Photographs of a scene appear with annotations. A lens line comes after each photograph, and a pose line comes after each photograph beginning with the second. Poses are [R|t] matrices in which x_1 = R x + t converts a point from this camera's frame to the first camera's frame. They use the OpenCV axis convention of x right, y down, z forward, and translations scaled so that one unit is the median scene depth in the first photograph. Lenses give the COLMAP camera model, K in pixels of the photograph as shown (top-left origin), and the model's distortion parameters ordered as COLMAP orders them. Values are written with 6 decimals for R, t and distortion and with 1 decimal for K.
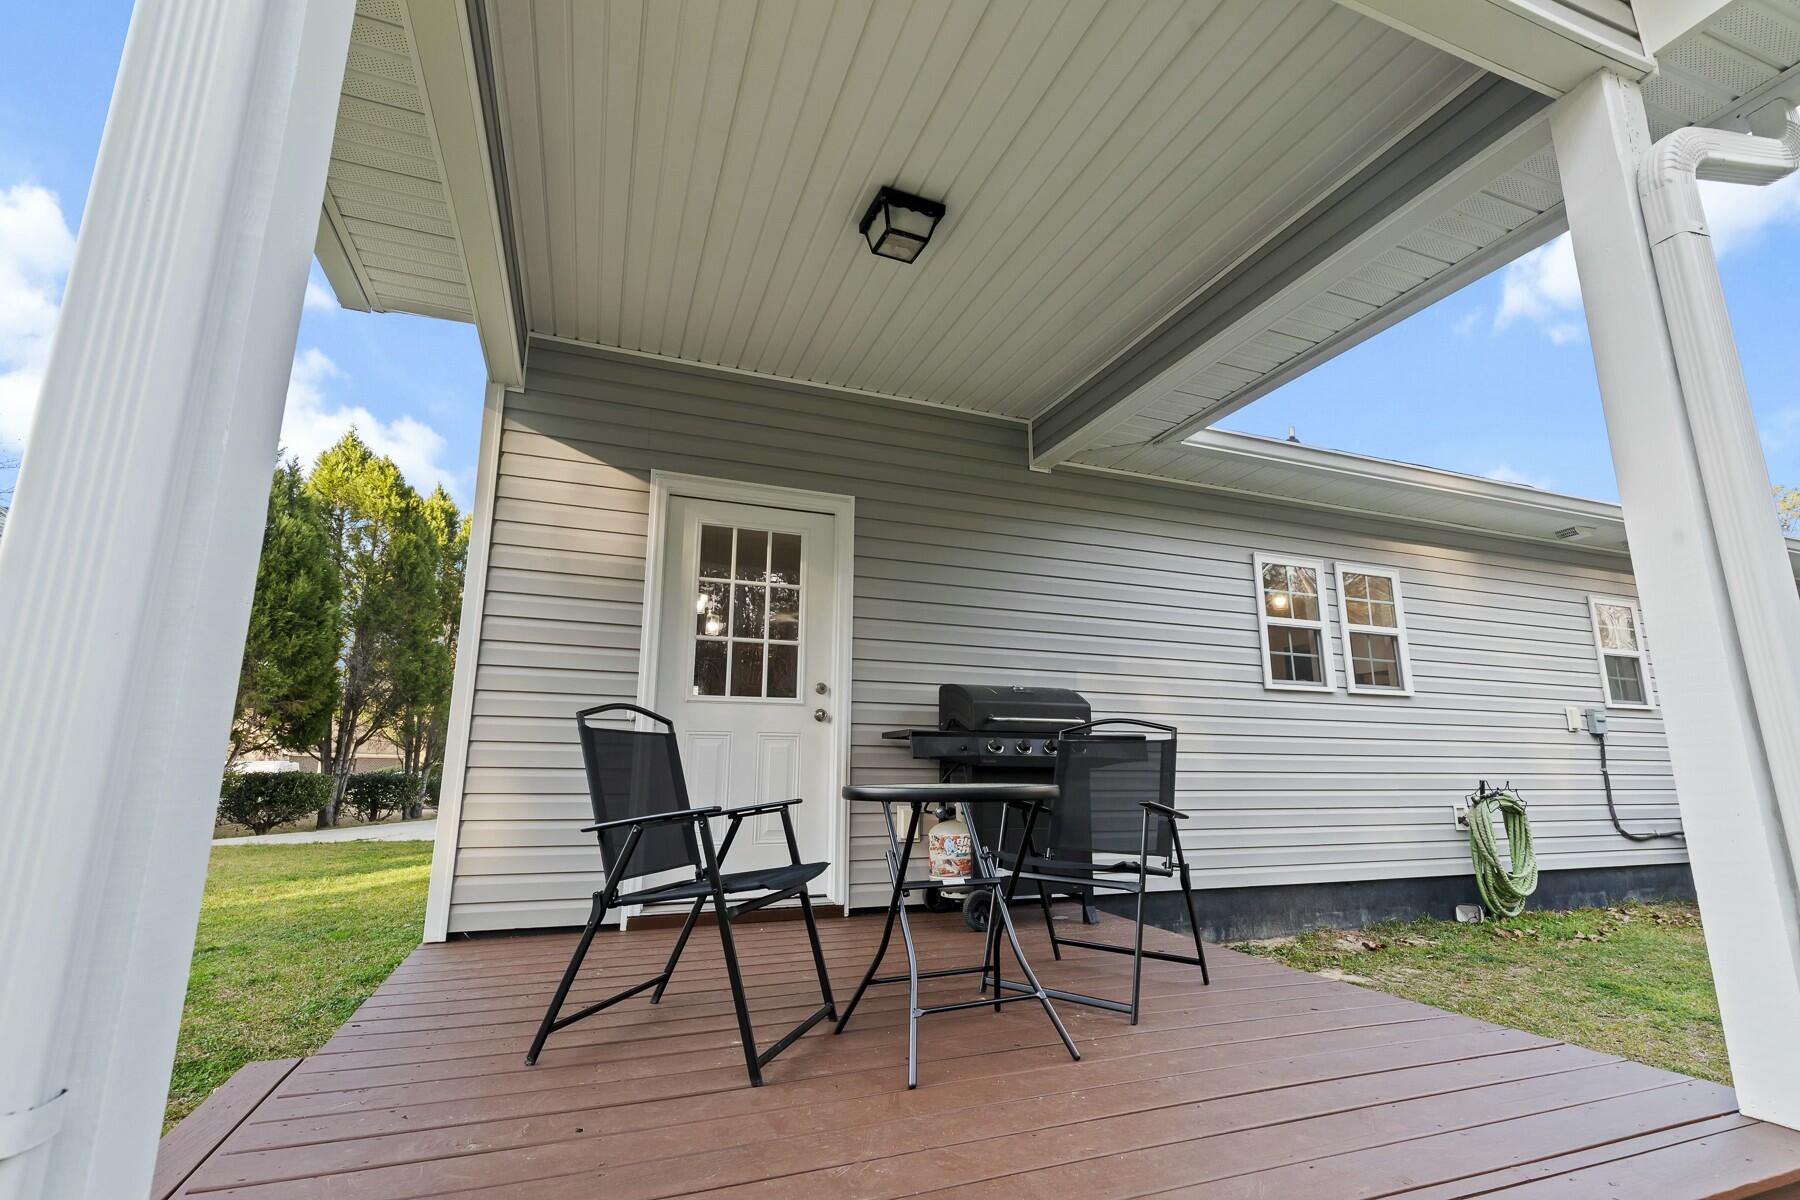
lens RADIAL K [[808.7, 0, 900.0], [0, 808.7, 600.0], [0, 0, 1]] dist [0.000608, 0.000105]
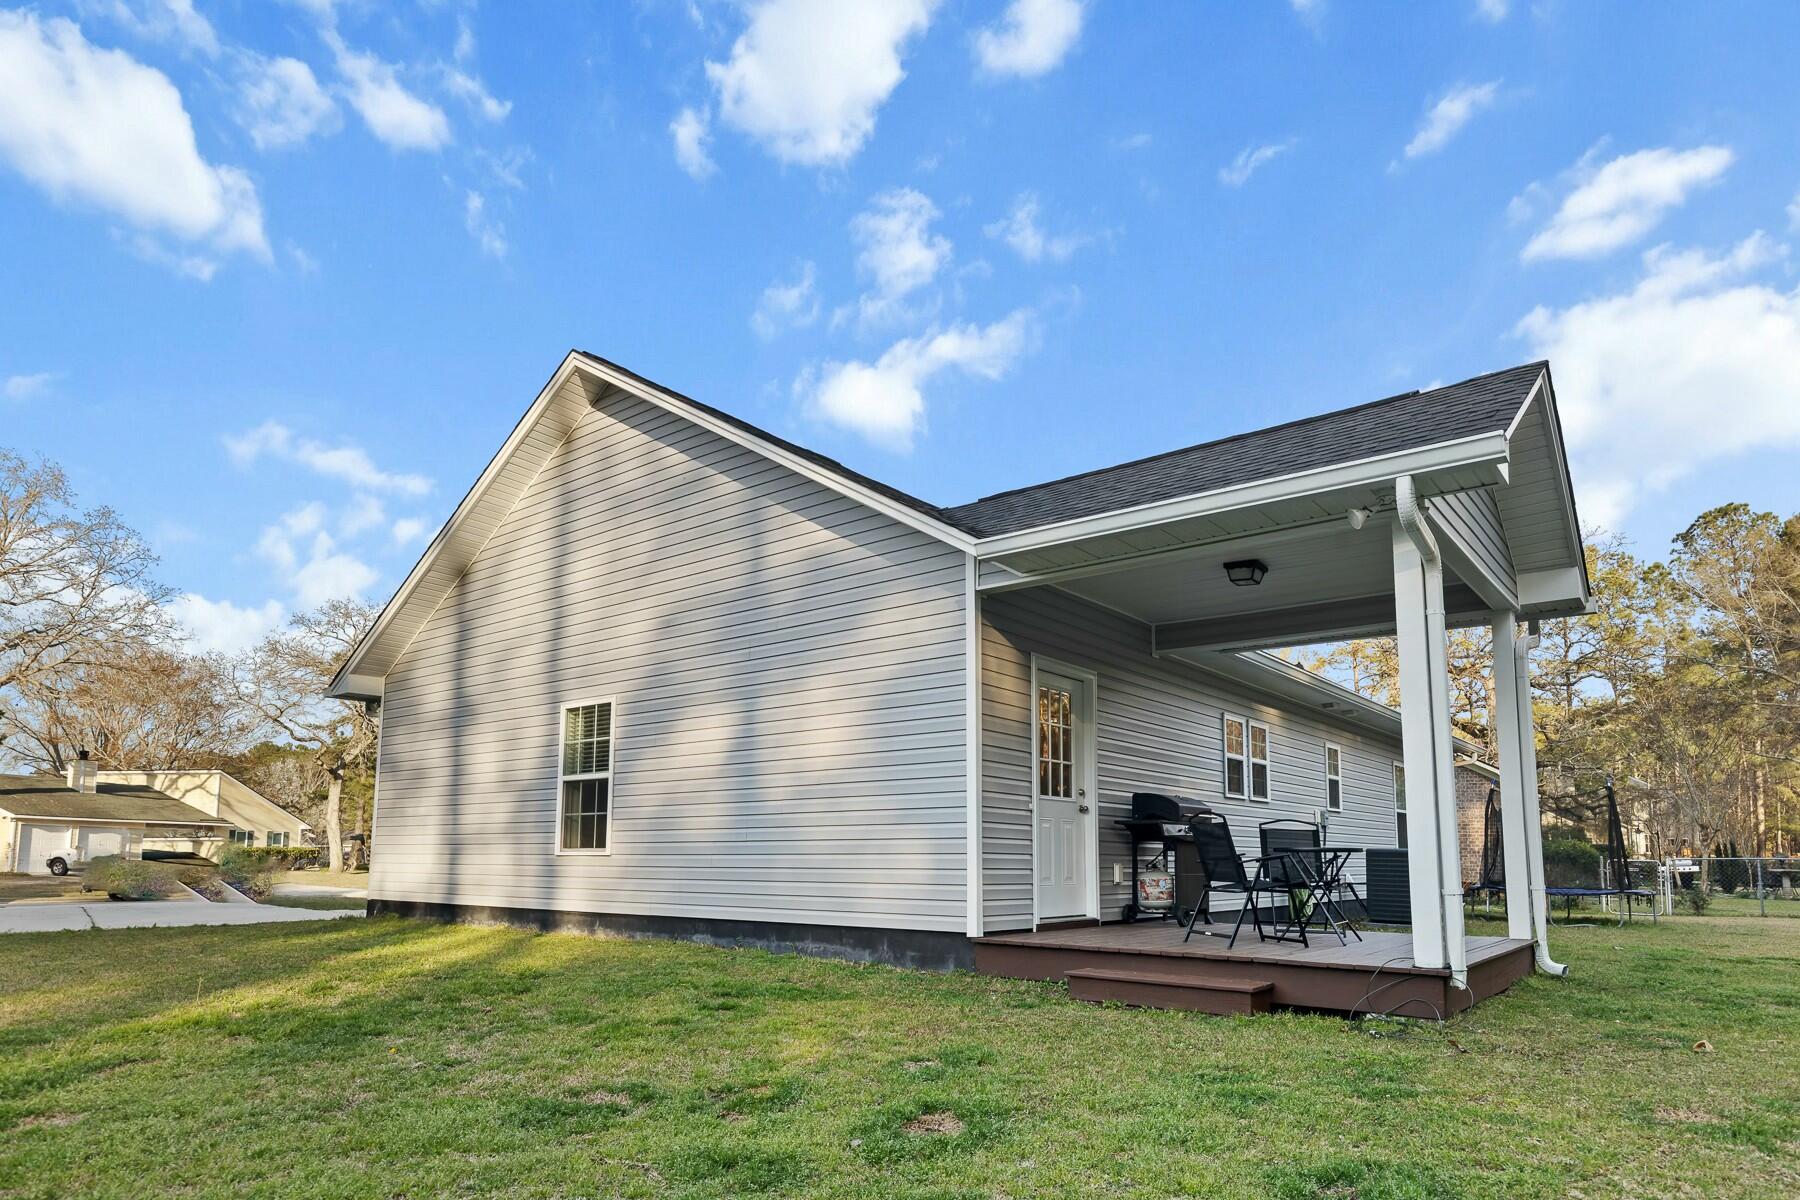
lens RADIAL K [[1058.4, 0, 900.0], [0, 1058.4, 711.0], [0, 0, 1]] dist [-0.001409, -0.000400]
pose [[0.863724, 0.072328, 0.498748, -1.435544], [-0.107136, 0.993379, 0.041478, -0.097183], [-0.492446, -0.089259, 0.865754, -0.625290]]
